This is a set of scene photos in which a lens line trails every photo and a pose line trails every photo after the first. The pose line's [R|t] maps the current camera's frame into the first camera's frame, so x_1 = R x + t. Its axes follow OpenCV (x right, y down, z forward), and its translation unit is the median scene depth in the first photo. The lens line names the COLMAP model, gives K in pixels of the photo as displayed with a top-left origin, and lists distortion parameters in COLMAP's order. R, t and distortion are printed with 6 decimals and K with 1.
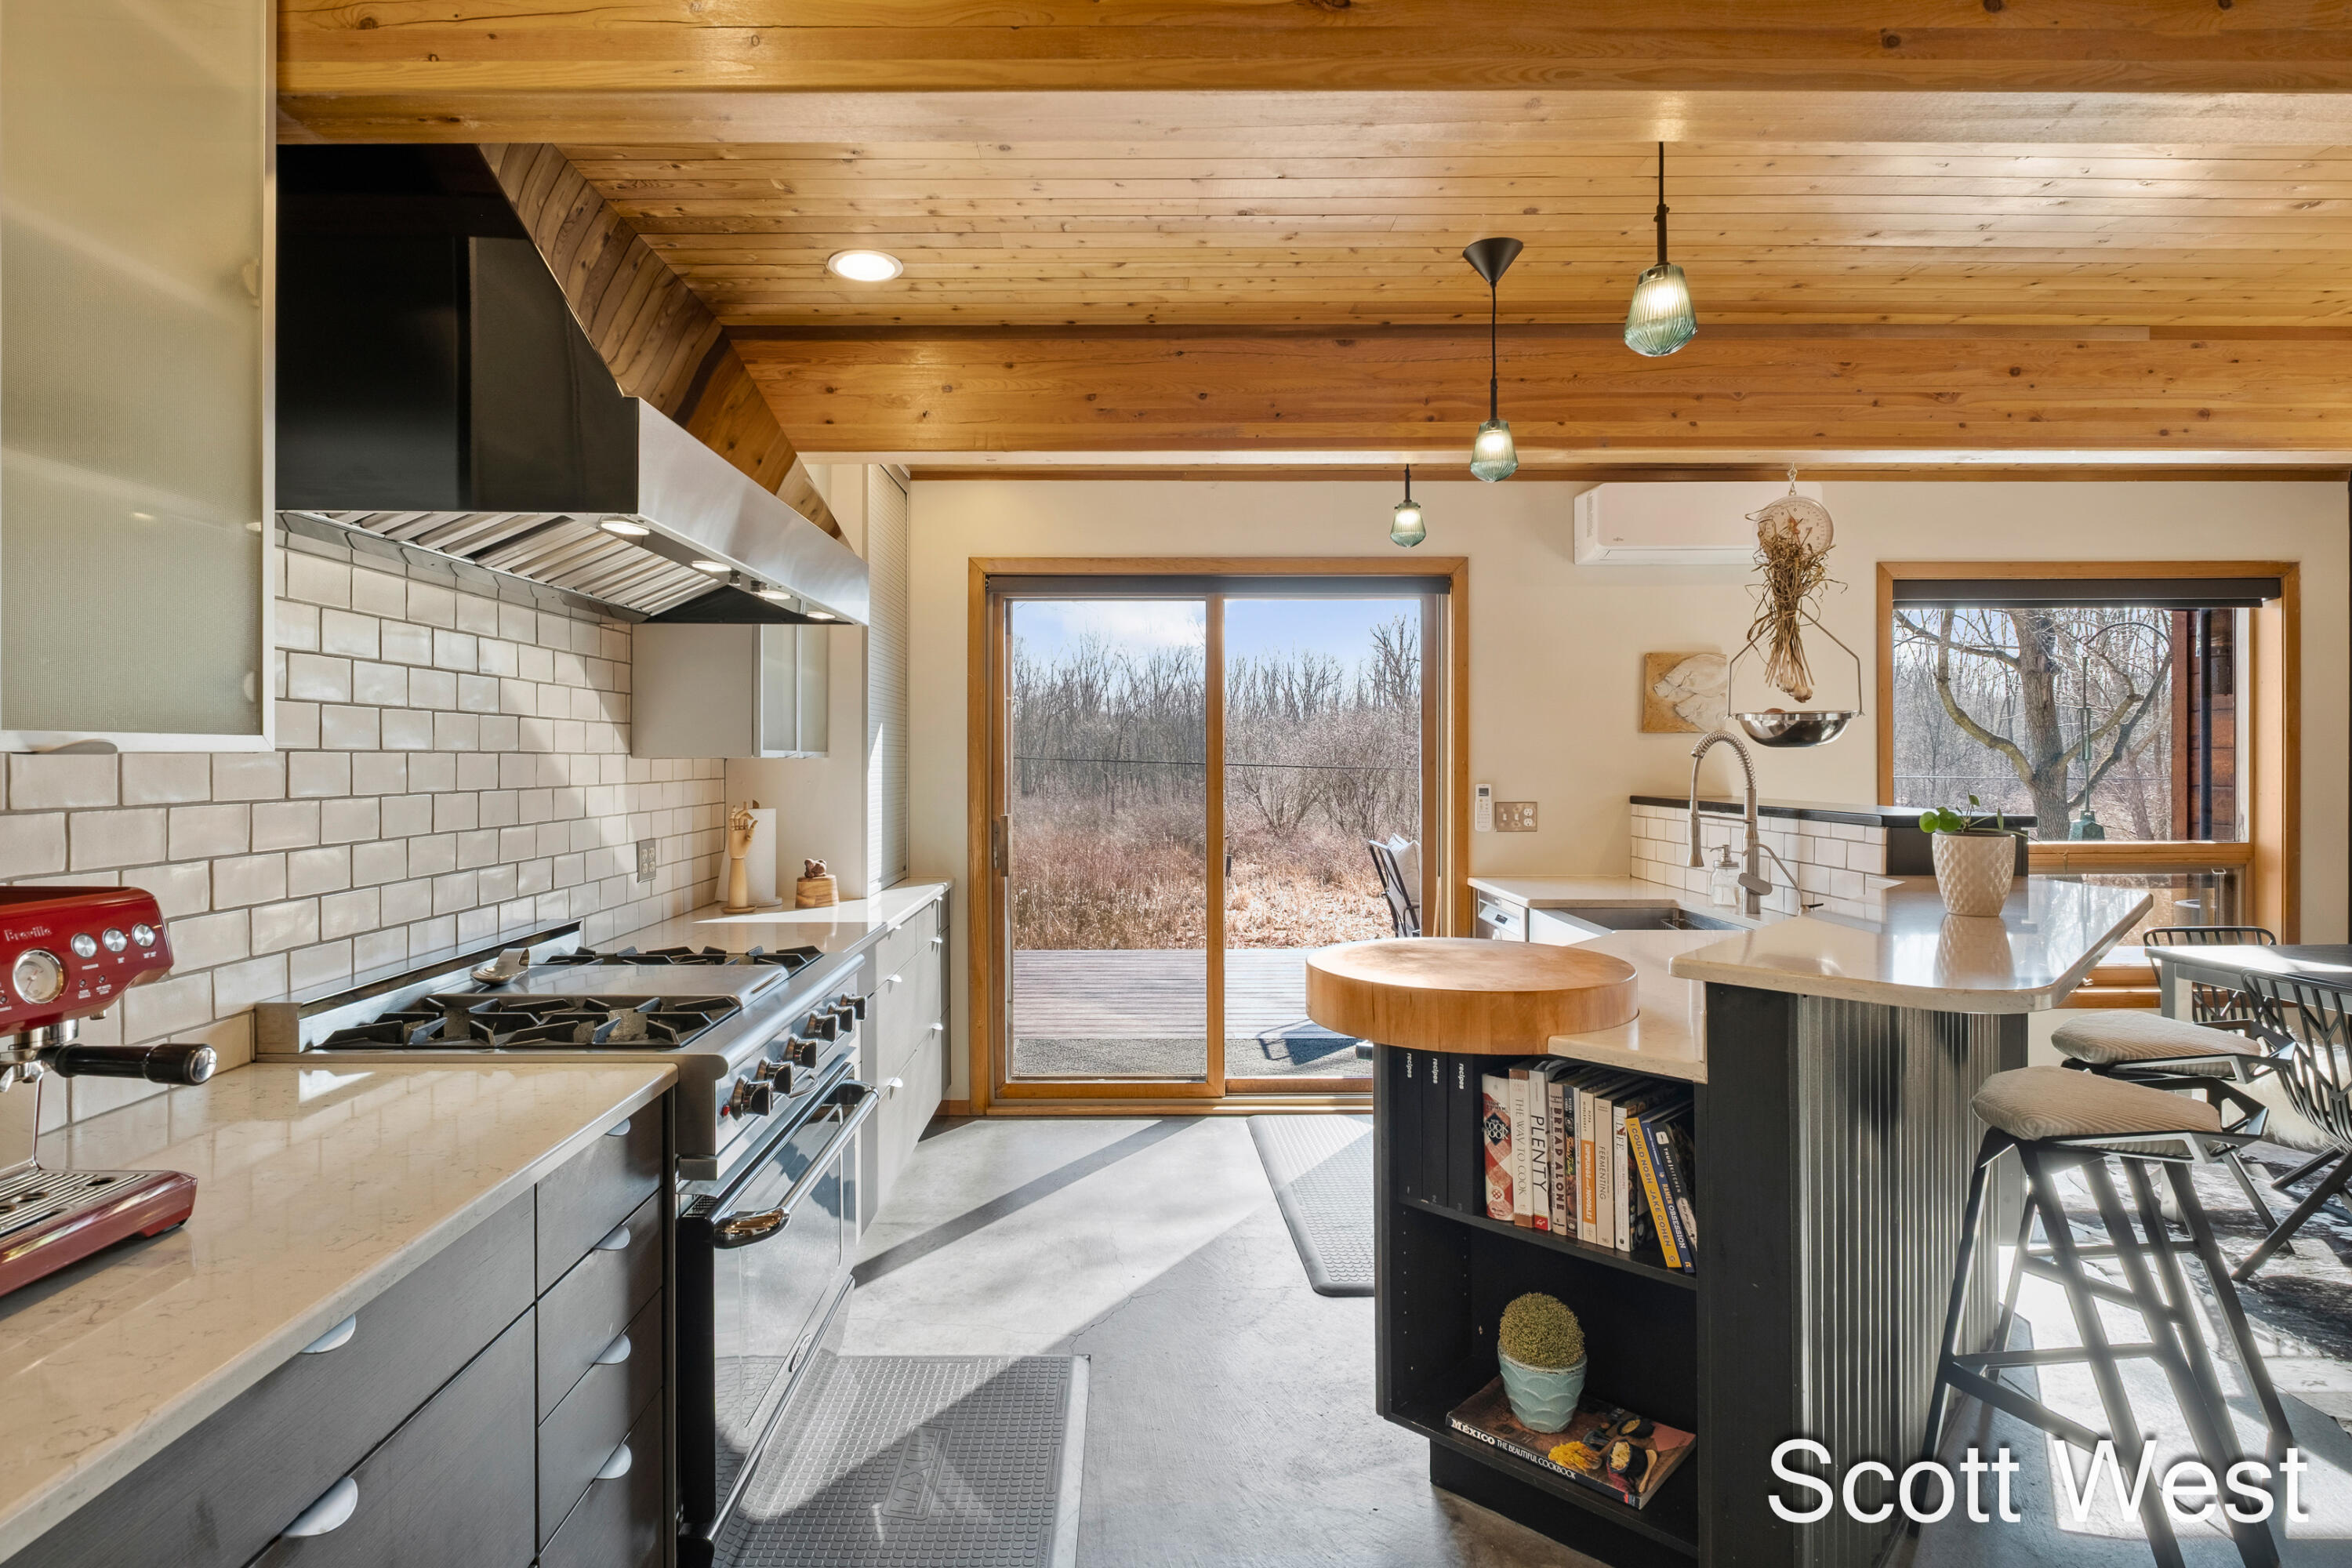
lens RADIAL K [[1170.8, 0, 1167.7], [0, 1170.8, 768.7], [0, 0, 1]] dist [0.002537, -0.000490]
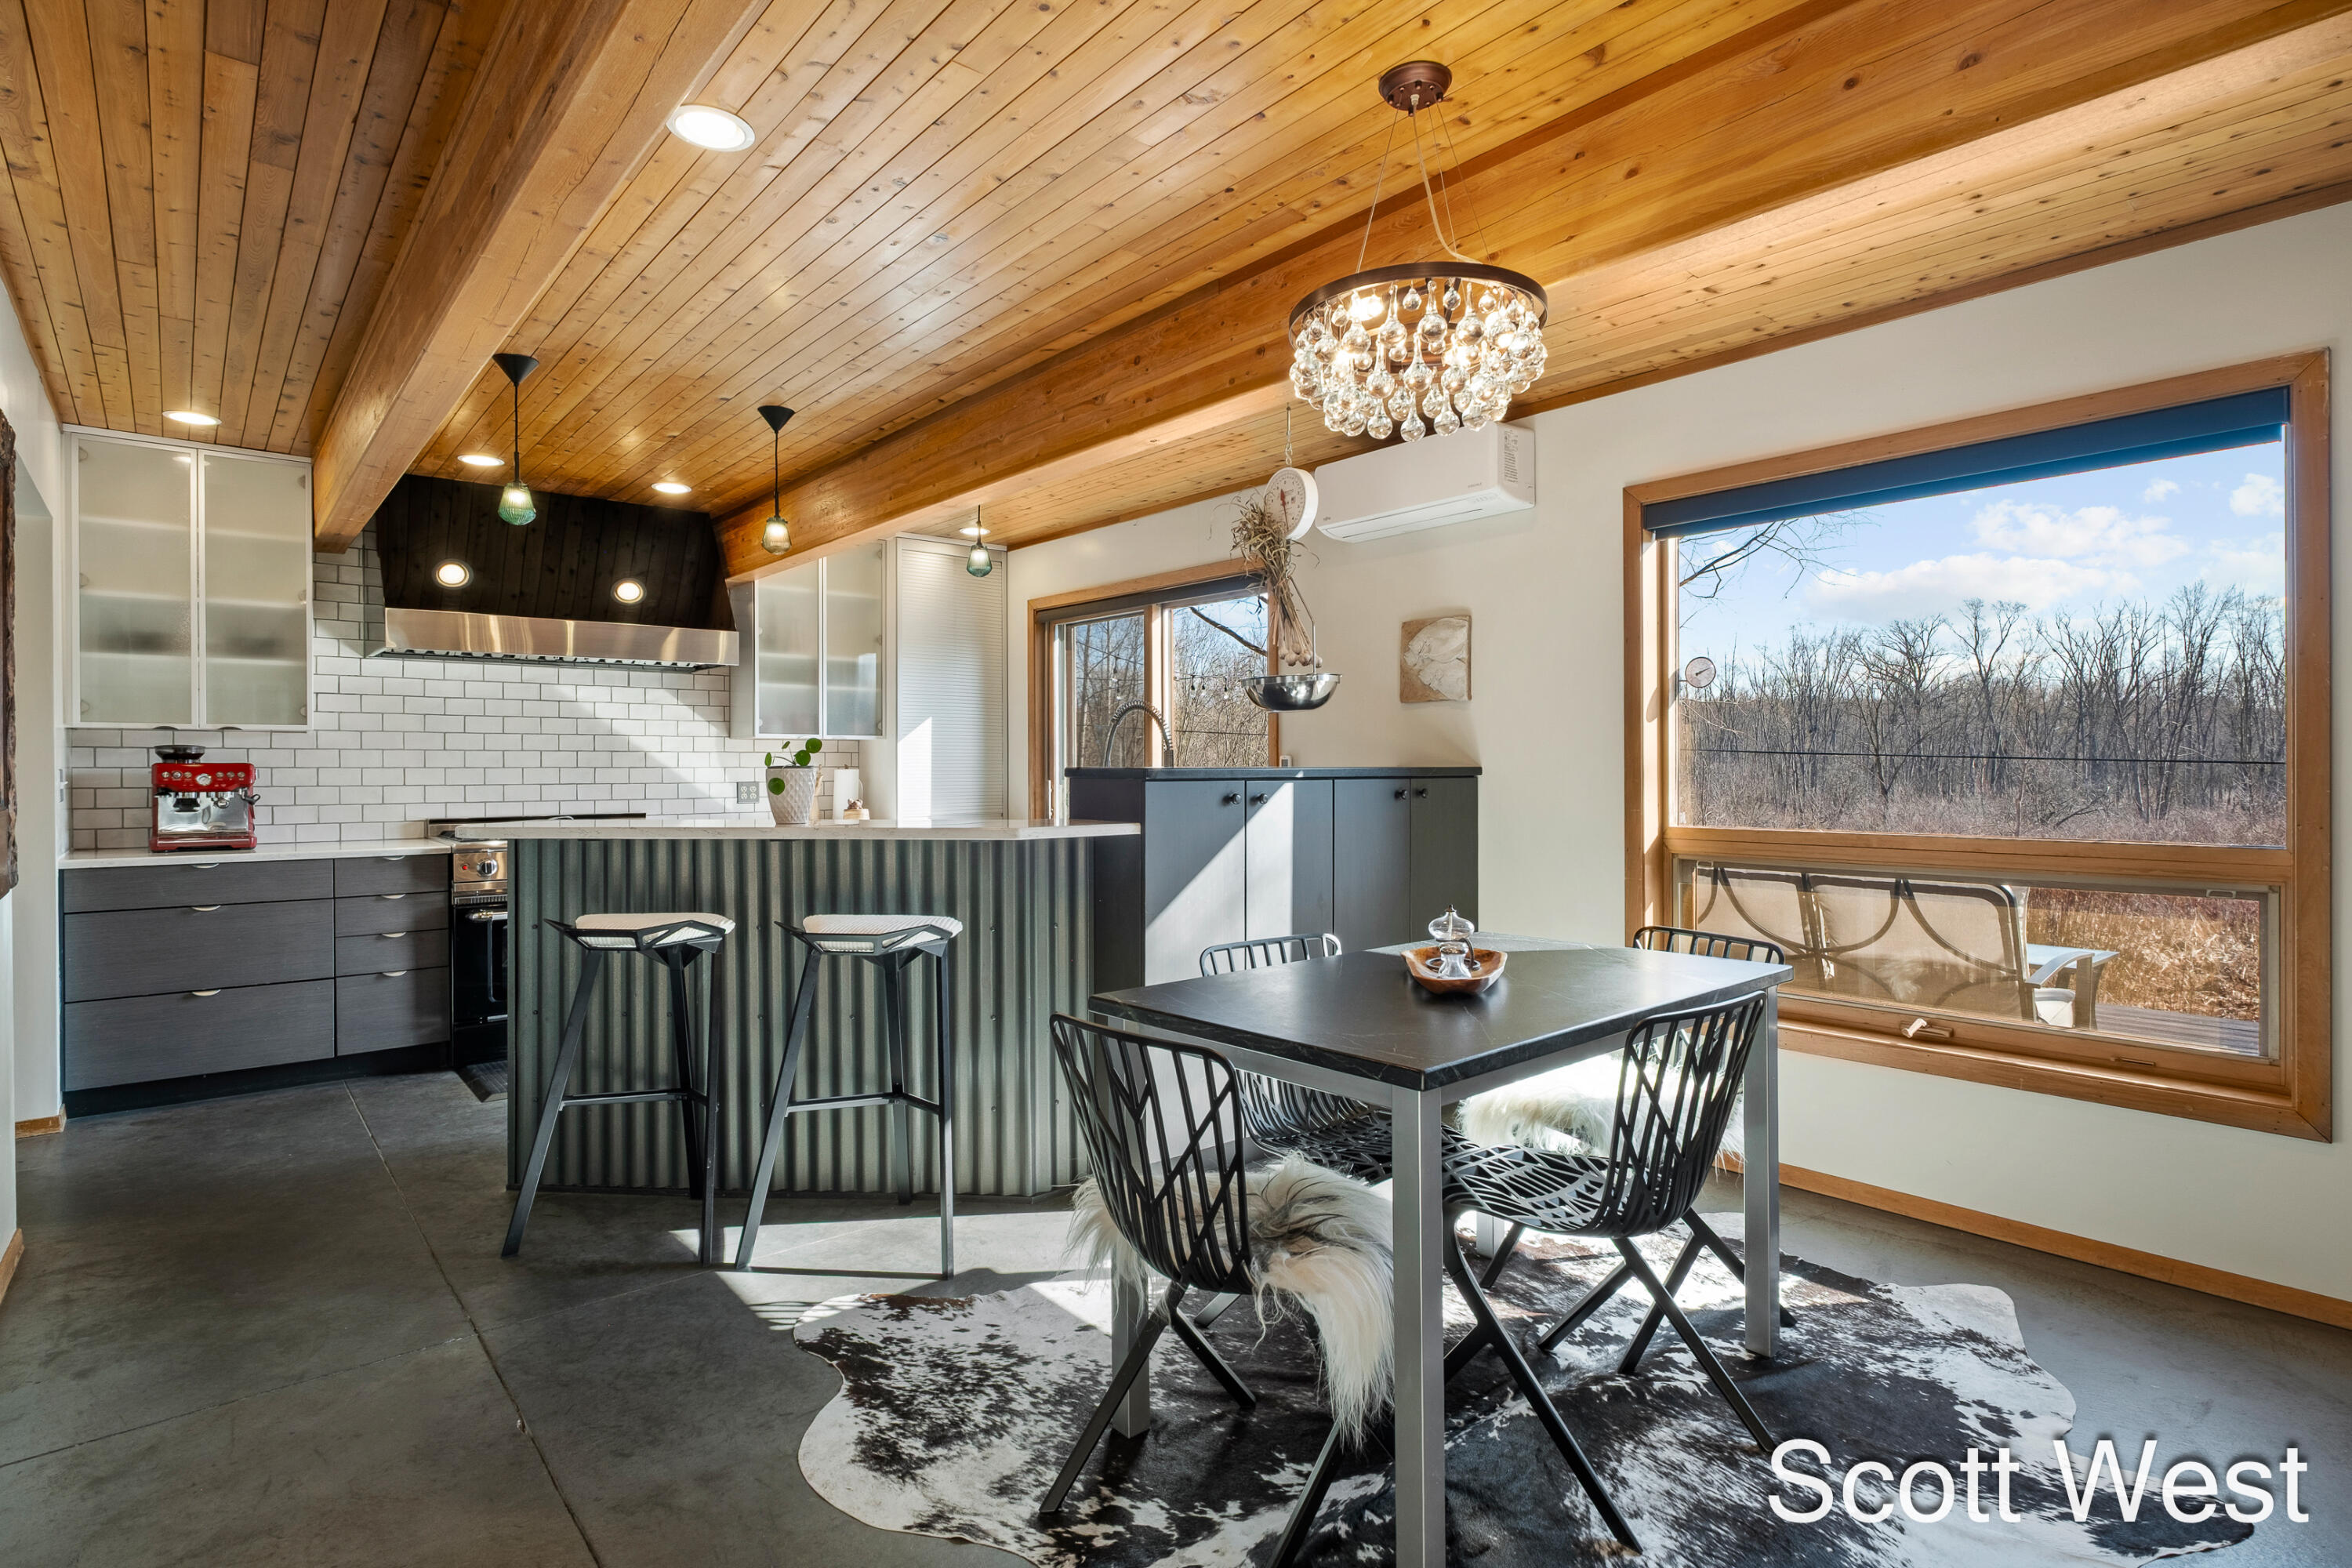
lens RADIAL K [[1170.8, 0, 1188.7], [0, 1170.8, 785.7], [0, 0, 1]] dist [0.002537, -0.000490]
pose [[0.641950, 0.012296, -0.766648, 1.590725], [-0.004831, 0.999916, 0.011992, 0.042769], [0.766731, -0.003995, 0.641956, 0.337291]]
